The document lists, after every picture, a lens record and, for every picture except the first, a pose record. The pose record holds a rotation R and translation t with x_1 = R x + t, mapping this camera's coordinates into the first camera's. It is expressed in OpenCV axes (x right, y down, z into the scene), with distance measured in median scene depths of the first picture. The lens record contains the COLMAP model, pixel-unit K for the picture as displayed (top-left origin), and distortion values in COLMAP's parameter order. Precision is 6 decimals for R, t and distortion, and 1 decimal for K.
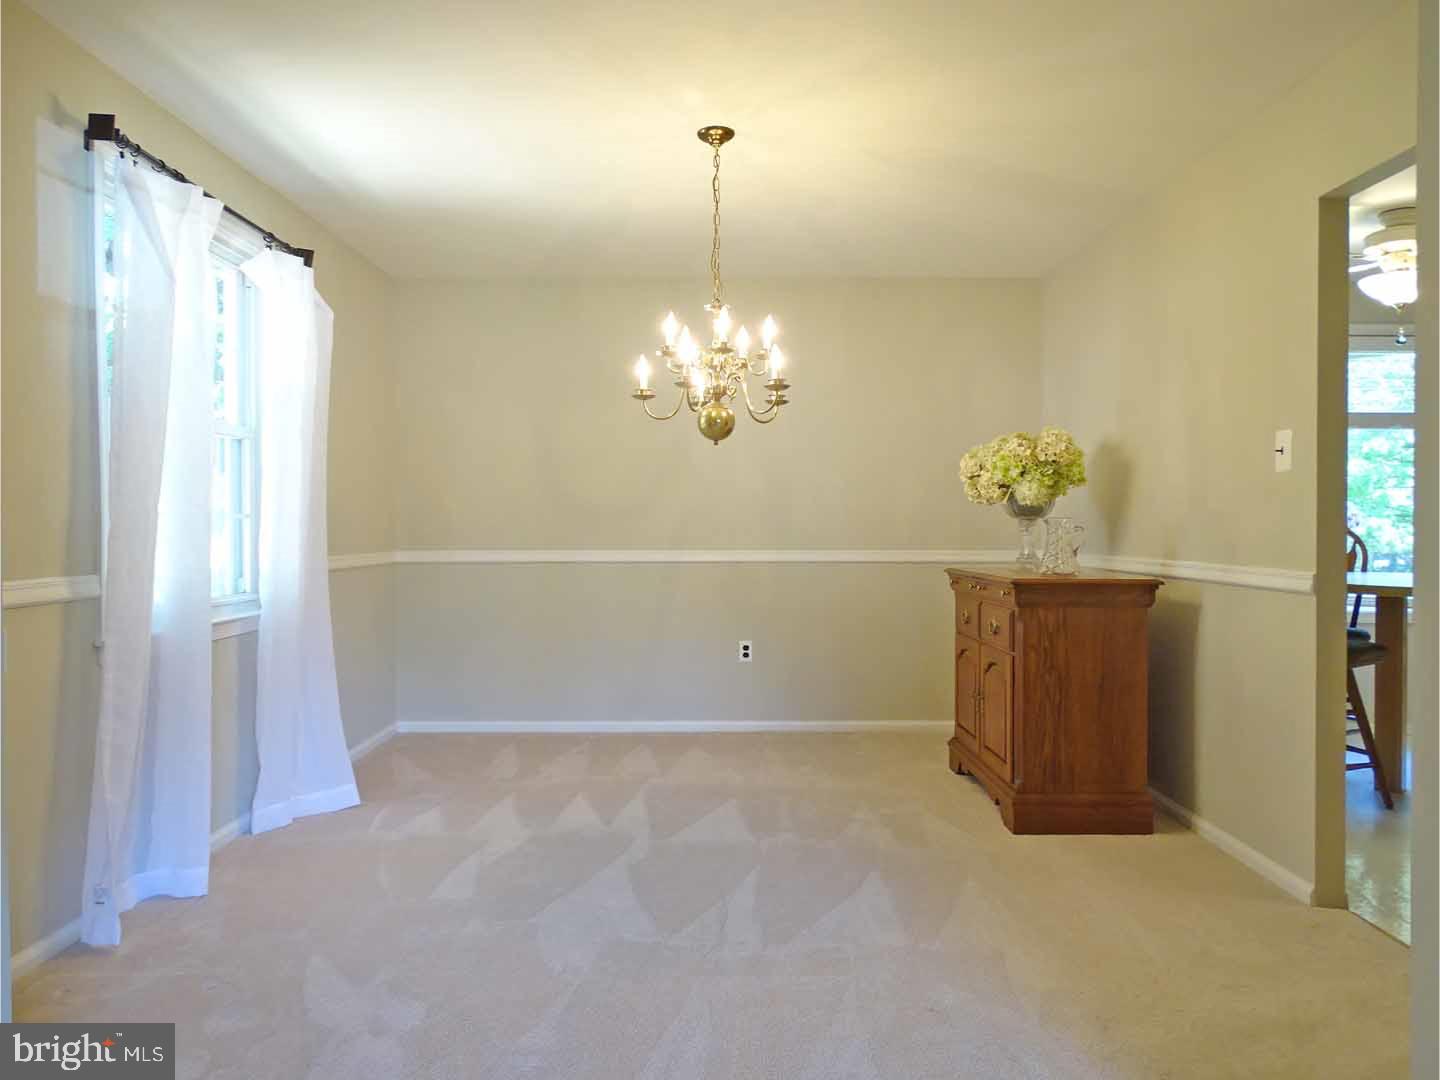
lens RADIAL K [[1021.3, 0, 718.5], [0, 1021.3, 527.9], [0, 0, 1]] dist [0.007692, -0.002574]
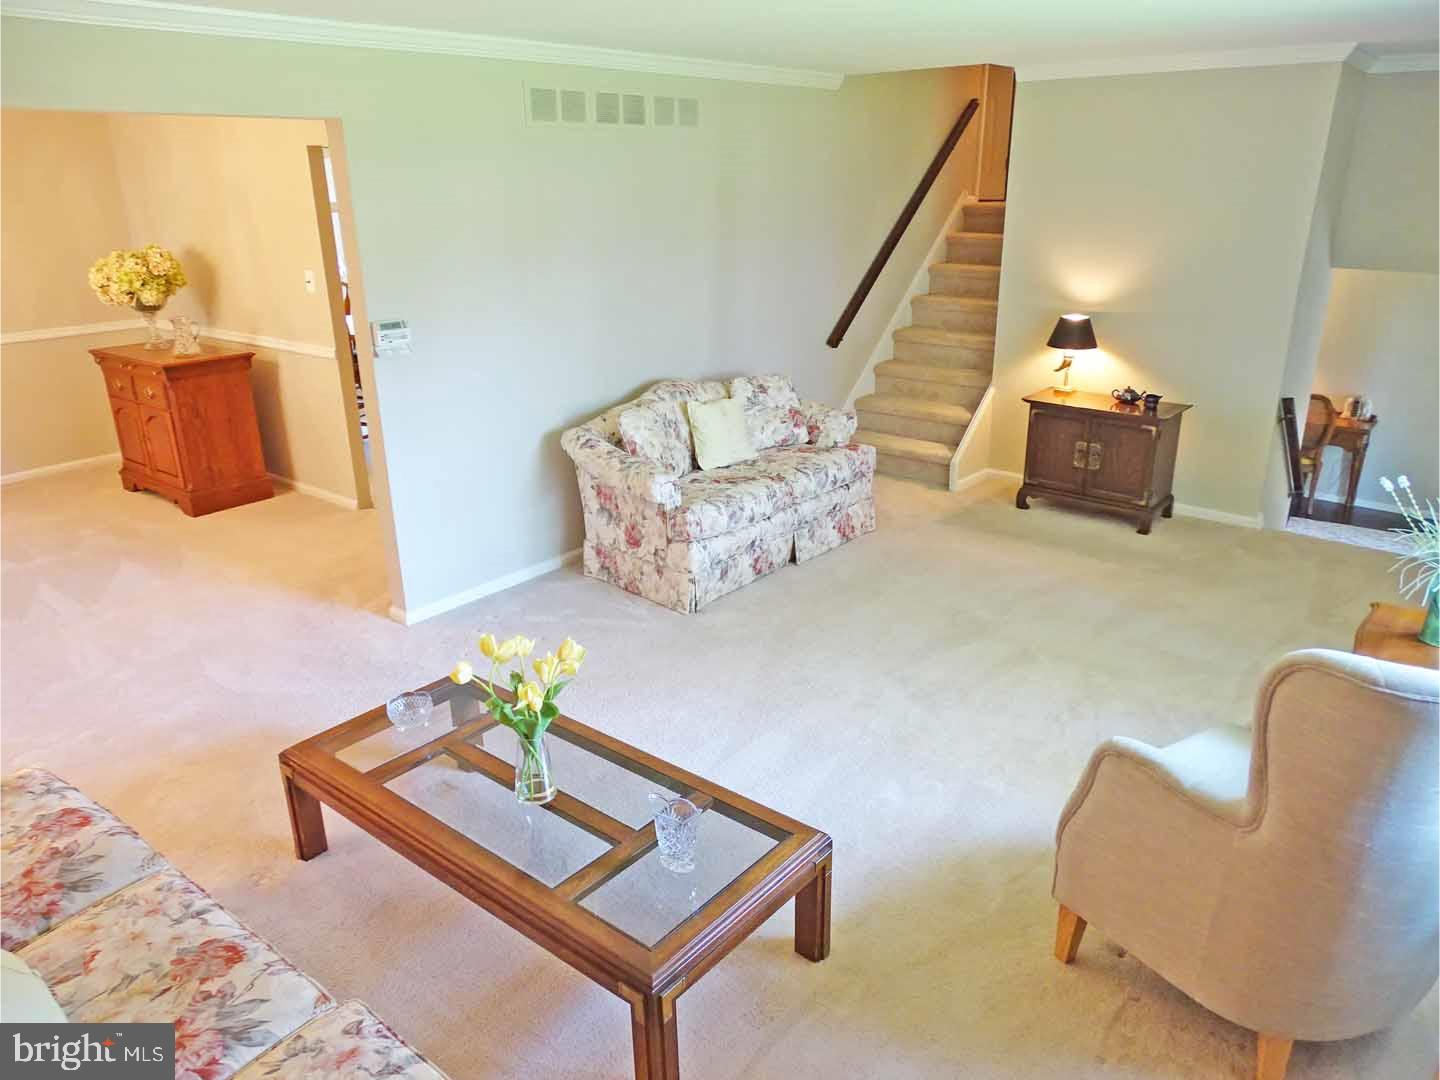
lens RADIAL K [[1021.3, 0, 719.0], [0, 1021.3, 536.2], [0, 0, 1]] dist [0.007692, -0.002574]
pose [[0.635553, -0.269825, 0.723372, -0.339818], [0.020665, 0.942550, 0.333424, -0.186949], [-0.771780, -0.196960, 0.604617, -0.600890]]
